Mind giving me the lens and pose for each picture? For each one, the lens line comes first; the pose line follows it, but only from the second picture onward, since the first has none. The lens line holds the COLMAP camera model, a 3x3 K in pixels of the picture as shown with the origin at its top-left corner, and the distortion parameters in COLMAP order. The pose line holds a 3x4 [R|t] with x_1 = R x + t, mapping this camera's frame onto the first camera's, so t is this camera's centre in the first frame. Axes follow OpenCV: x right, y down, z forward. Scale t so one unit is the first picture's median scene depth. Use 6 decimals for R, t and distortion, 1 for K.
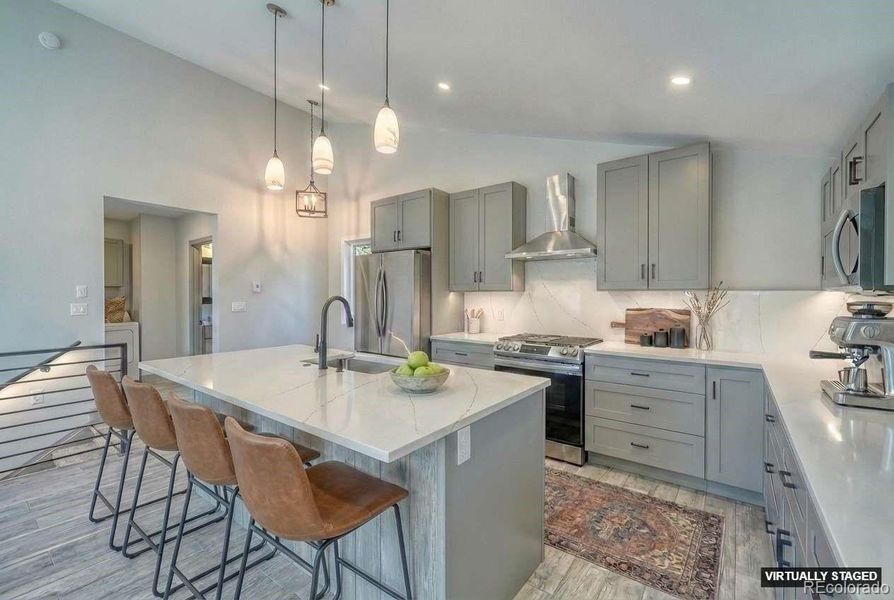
lens RADIAL K [[382.9, 0, 425.1], [0, 382.9, 298.8], [0, 0, 1]] dist [0.014752, 0.001385]
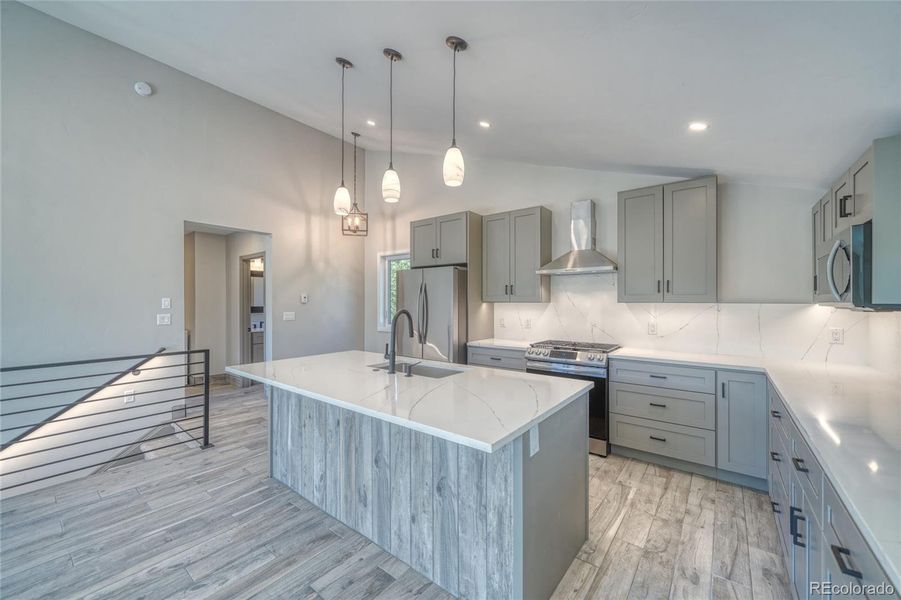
lens RADIAL K [[347.6, 0, 448.5], [0, 347.6, 302.6], [0, 0, 1]] dist [0.004291, -0.000777]
pose [[0.999974, -0.002367, 0.006832, -0.065577], [0.002443, 0.999934, -0.011183, -0.012194], [-0.006805, 0.011199, 0.999914, -0.030689]]
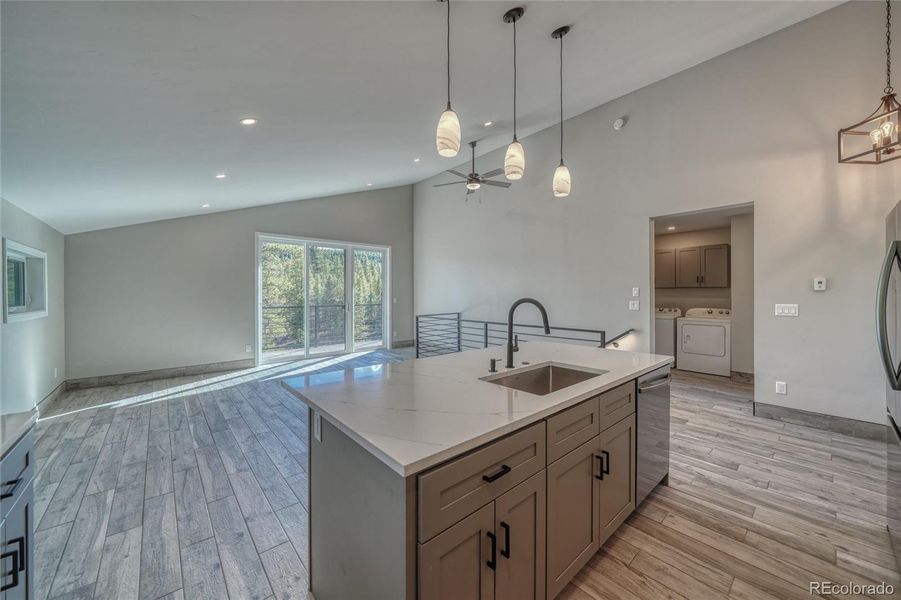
lens RADIAL K [[331.2, 0, 449.8], [0, 331.2, 296.1], [0, 0, 1]] dist [0.000079, 0.000019]
pose [[-0.181030, 0.008594, -0.983440, 0.395005], [-0.009862, 0.999896, 0.010553, -0.015245], [0.983428, 0.011609, -0.180926, 0.604955]]
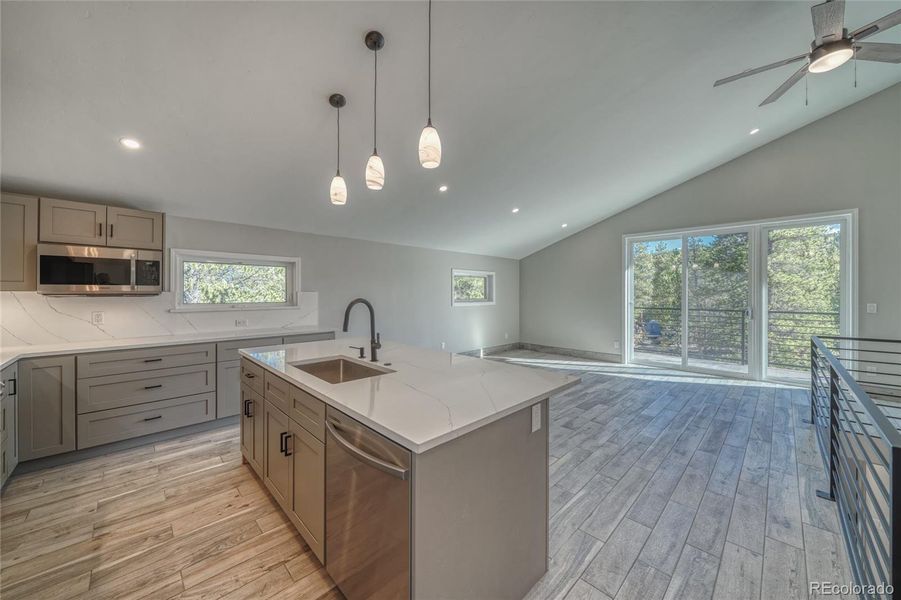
lens RADIAL K [[331.2, 0, 453.6], [0, 331.2, 291.1], [0, 0, 1]] dist [0.000079, 0.000019]
pose [[-0.993871, -0.004370, 0.110464, -0.376928], [-0.003568, 0.999966, 0.007464, -0.024784], [-0.110493, 0.007024, -0.993852, 1.196188]]
